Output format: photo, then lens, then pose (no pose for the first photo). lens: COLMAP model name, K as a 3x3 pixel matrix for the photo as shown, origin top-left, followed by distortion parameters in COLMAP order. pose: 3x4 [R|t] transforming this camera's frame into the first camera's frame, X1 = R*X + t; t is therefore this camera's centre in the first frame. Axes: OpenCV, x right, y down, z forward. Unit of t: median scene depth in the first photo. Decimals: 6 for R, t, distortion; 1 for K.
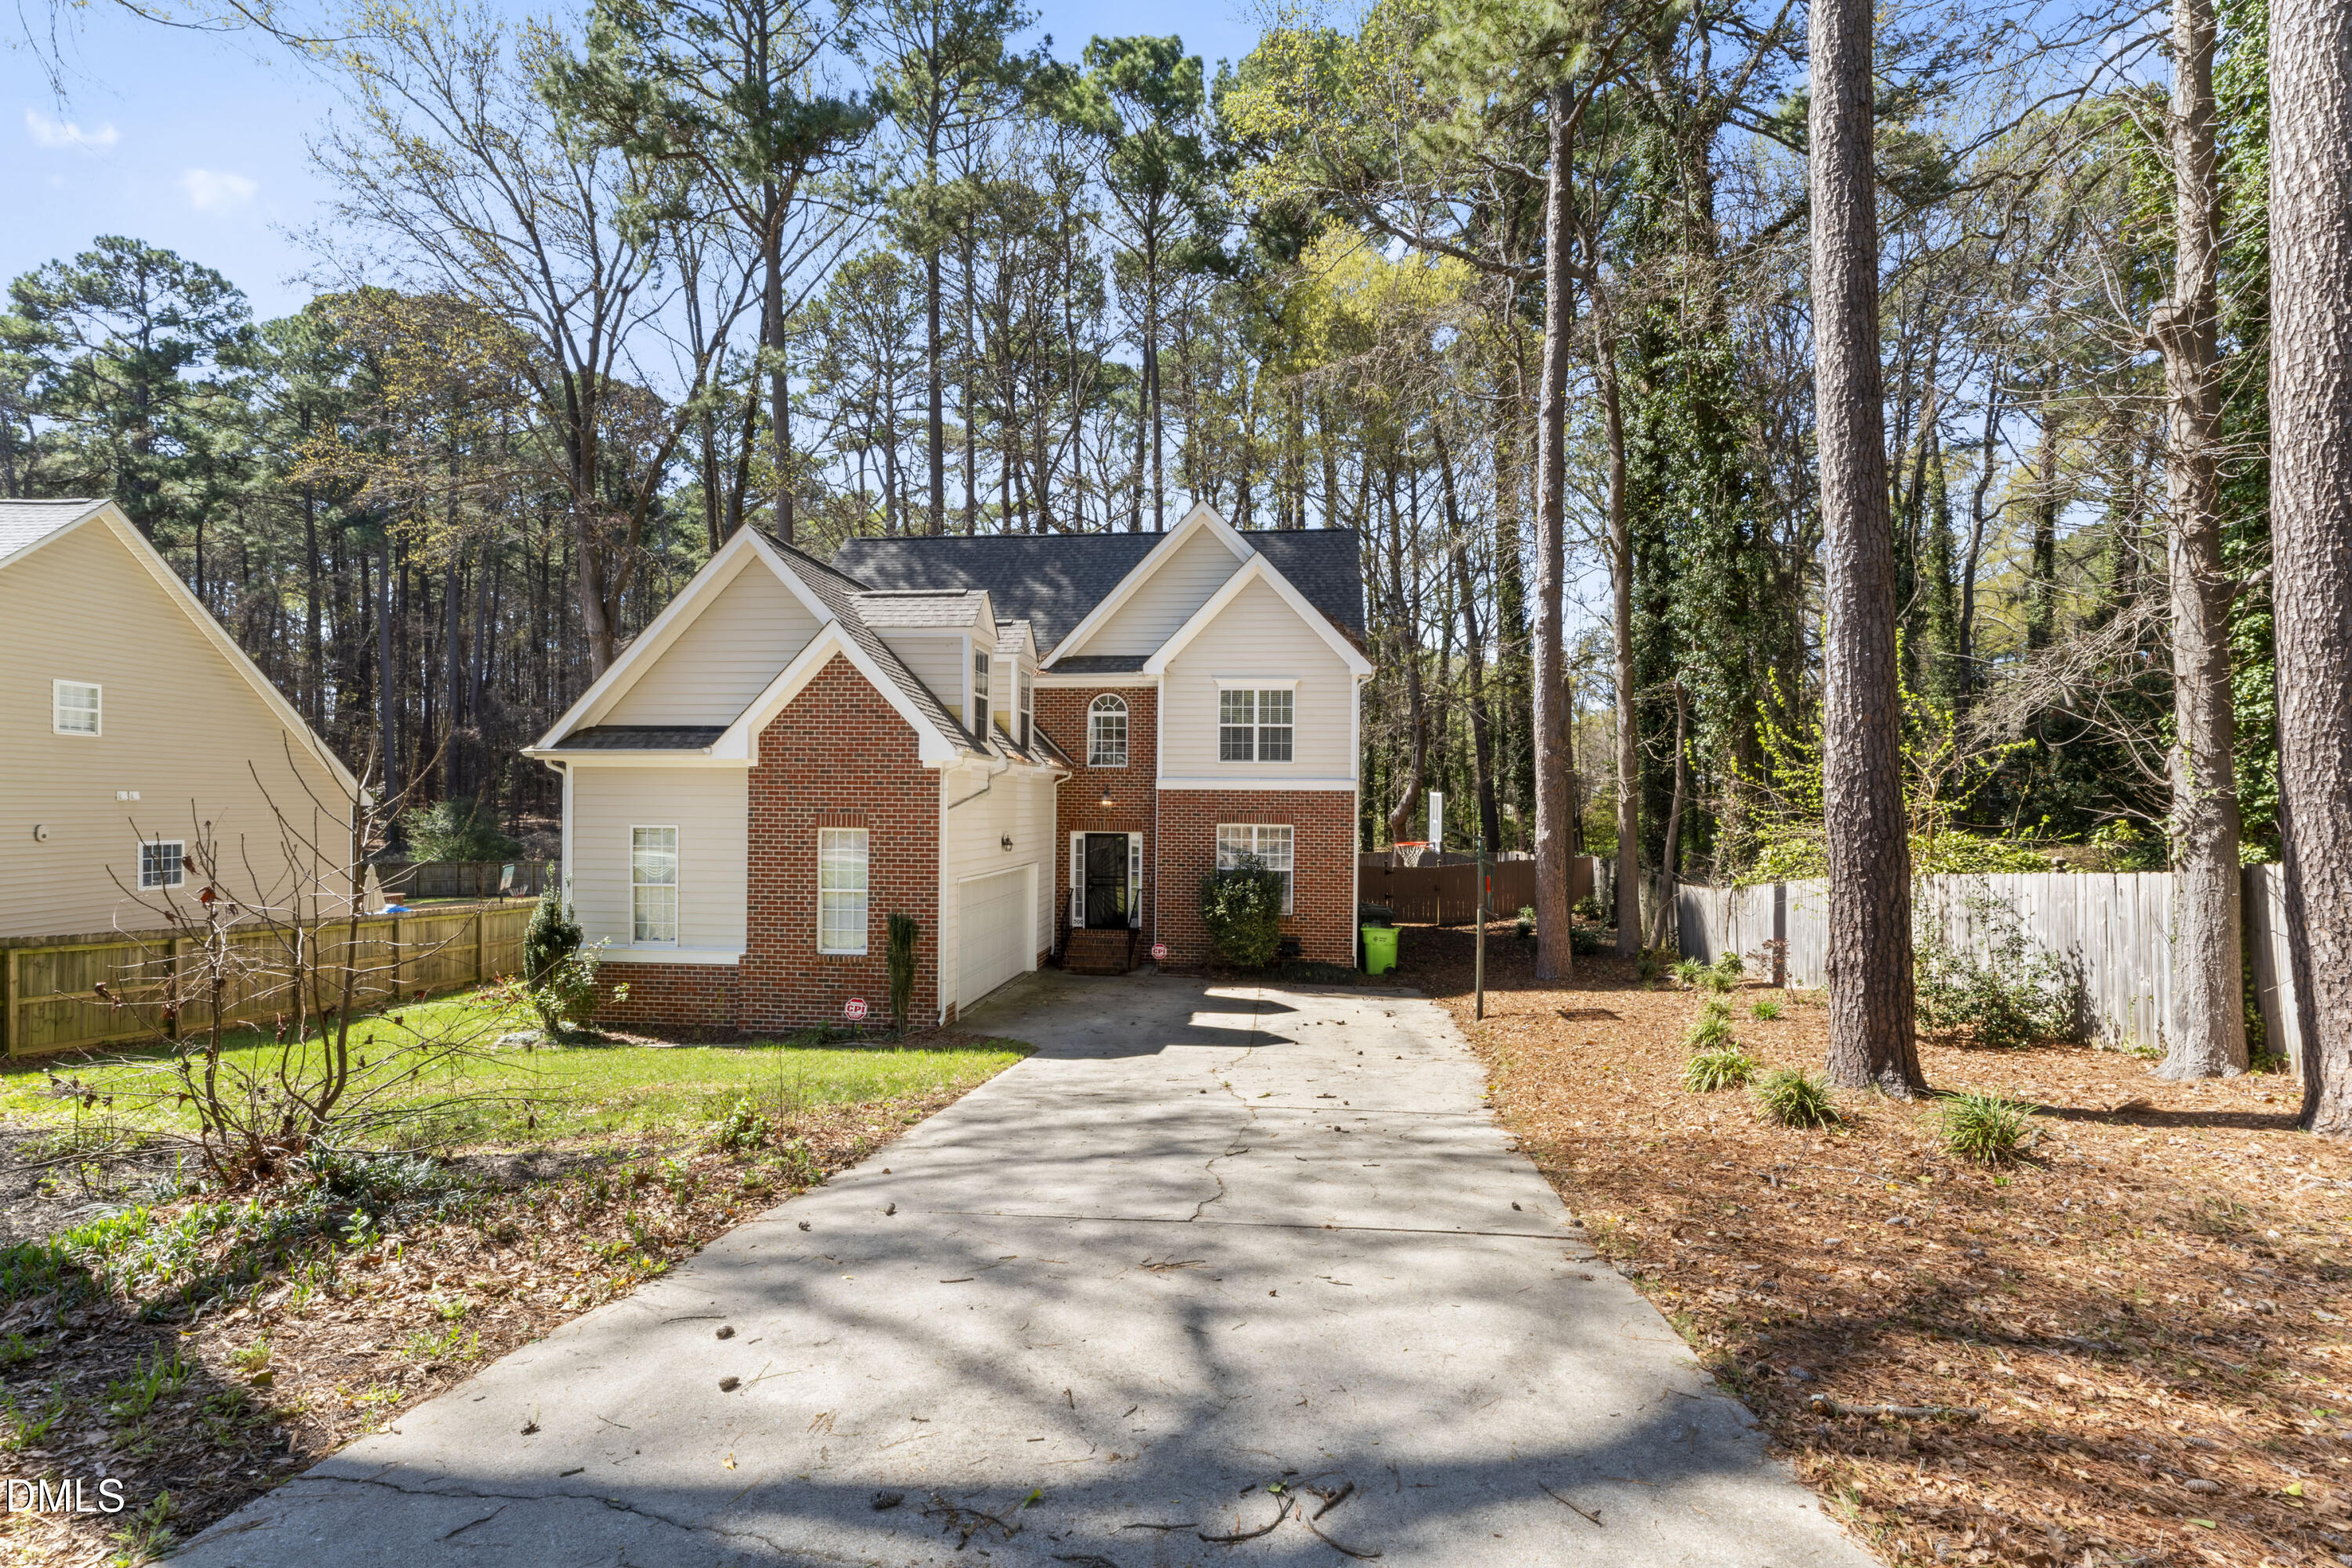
lens RADIAL K [[1040.9, 0, 1177.5], [0, 1040.9, 792.6], [0, 0, 1]] dist [-0.002165, -0.000699]
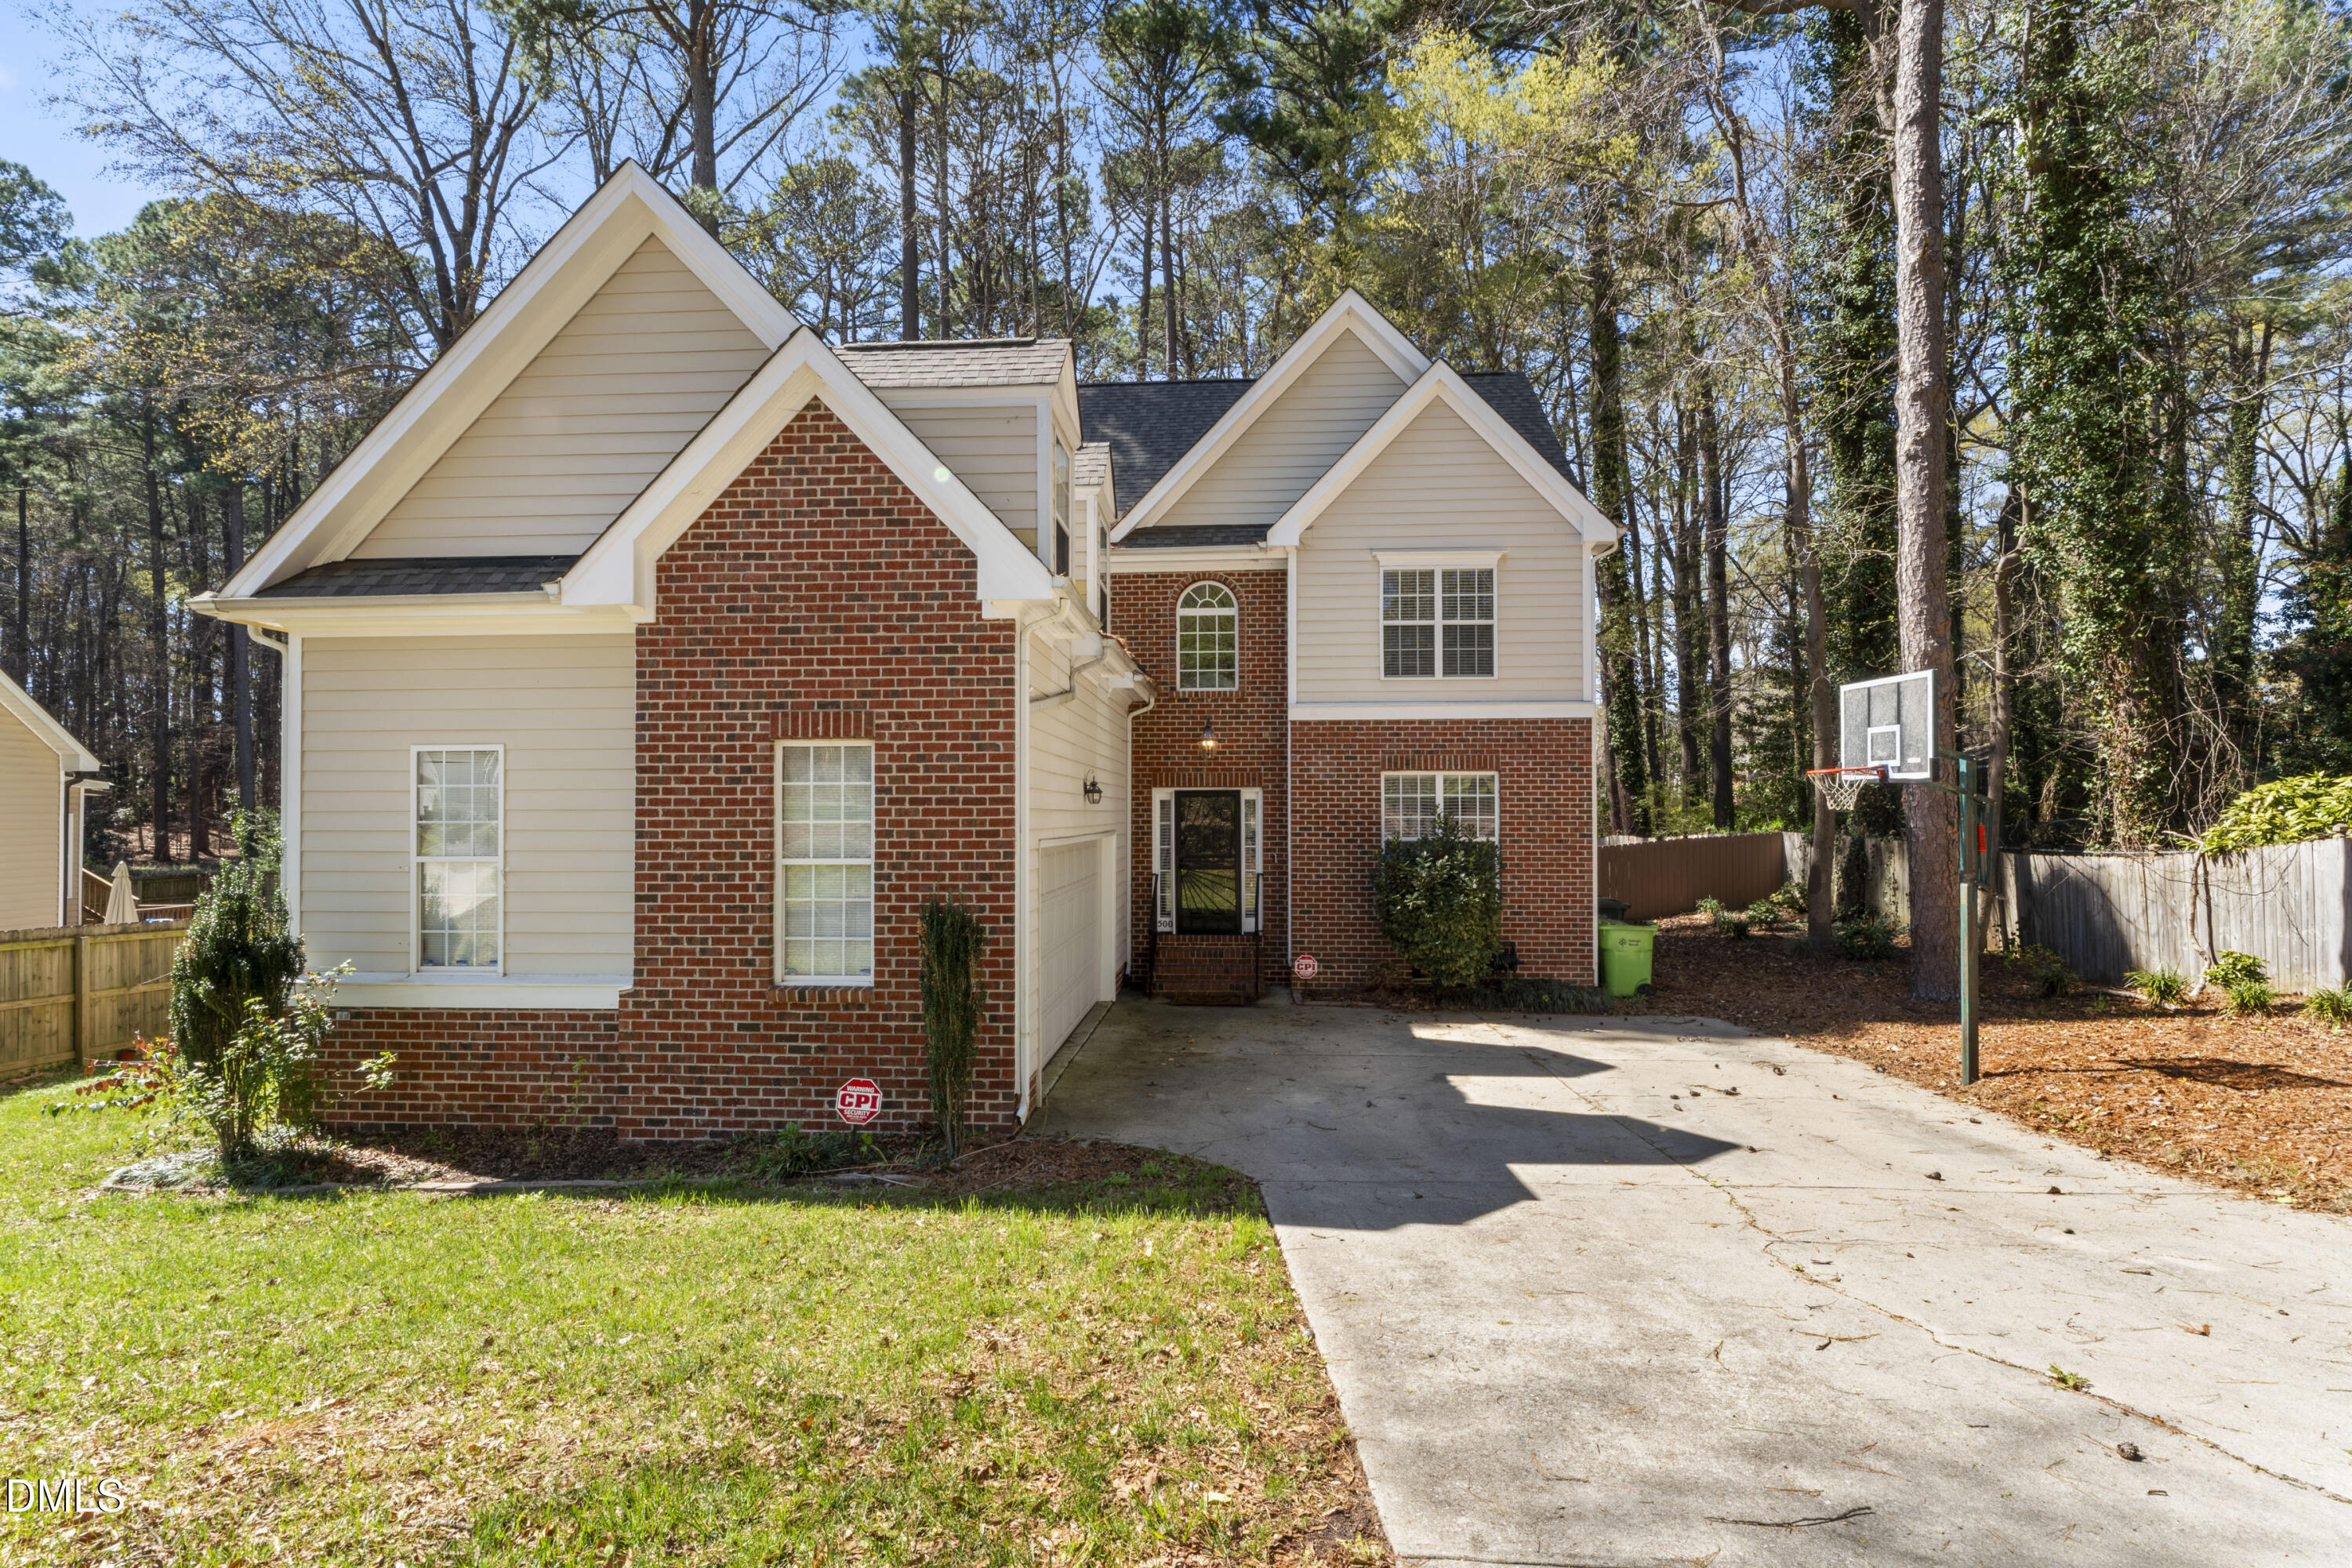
lens RADIAL K [[1053.4, 0, 1176.0], [0, 1053.4, 784.0], [0, 0, 1]] dist [-0.002918, -0.000059]
pose [[0.998897, -0.009931, 0.045889, -0.123753], [0.010711, 0.999802, -0.016777, 0.047958], [-0.045714, 0.017250, 0.998806, 0.340553]]
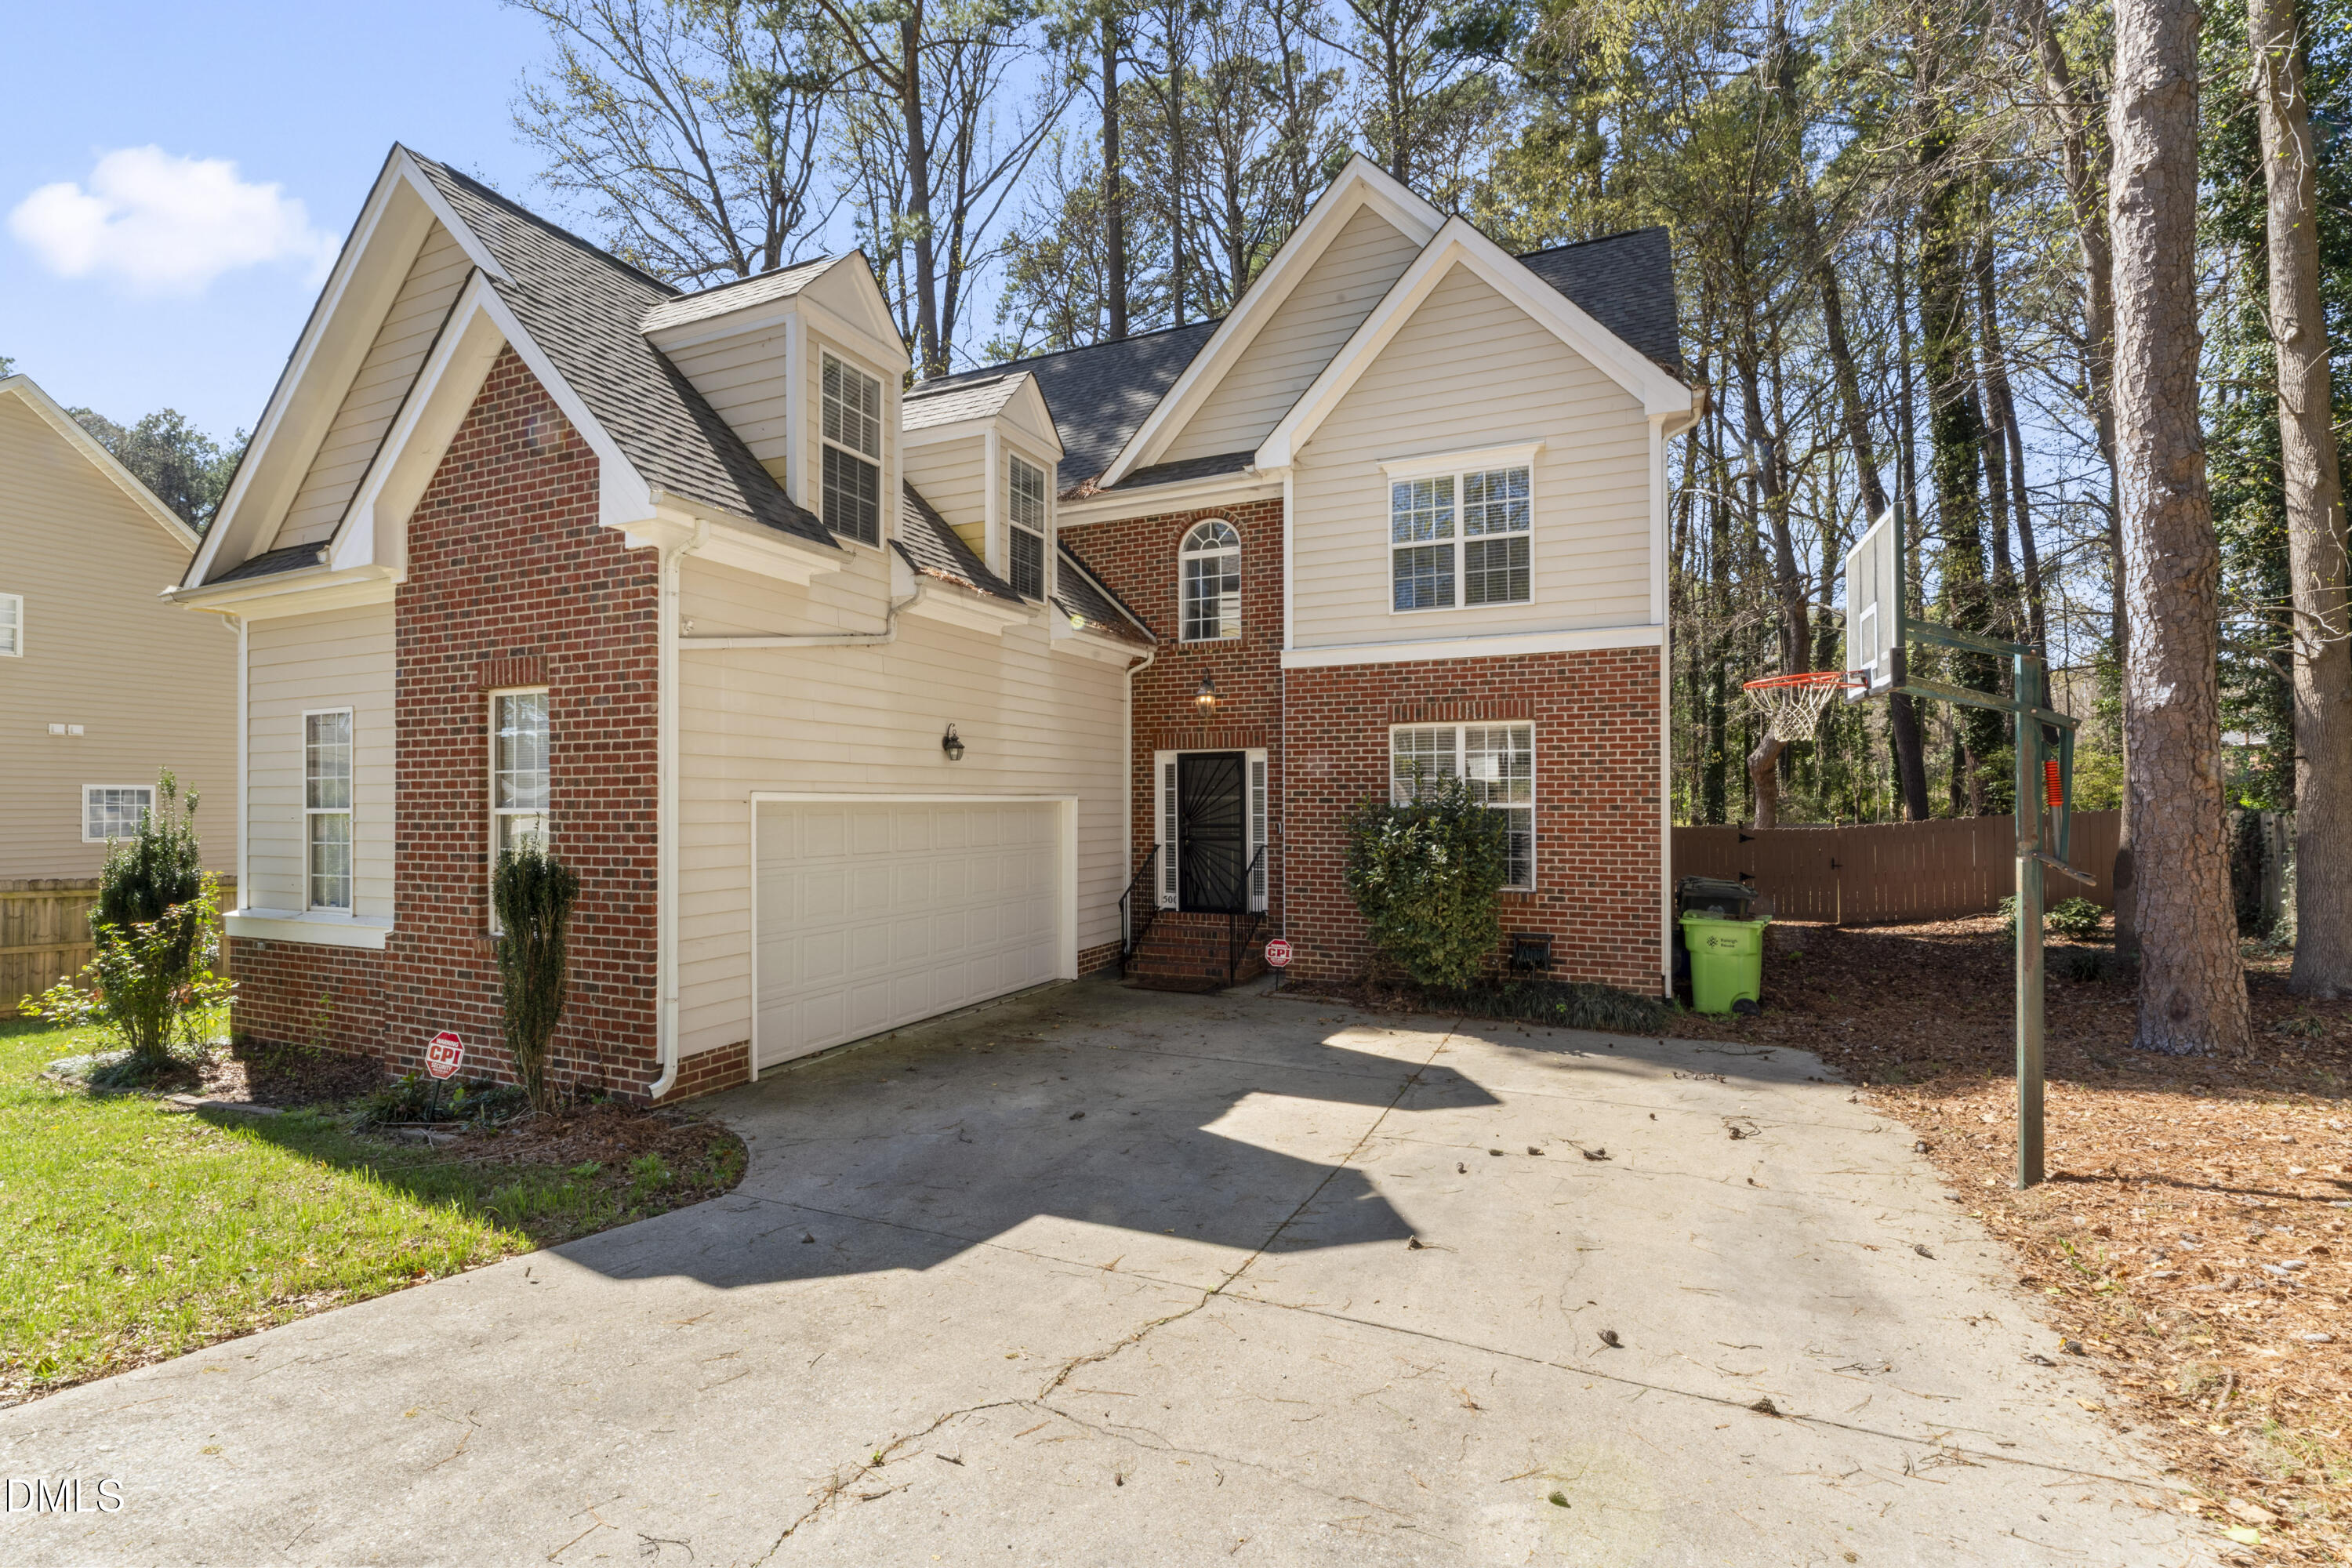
lens RADIAL K [[1026.8, 0, 1176.0], [0, 1026.8, 784.0], [0, 0, 1]] dist [-0.003461, -0.000380]
pose [[0.951020, -0.018655, -0.308567, 0.098152], [0.015828, 0.999807, -0.011662, 0.066287], [0.308725, 0.006207, 0.951131, 0.450396]]
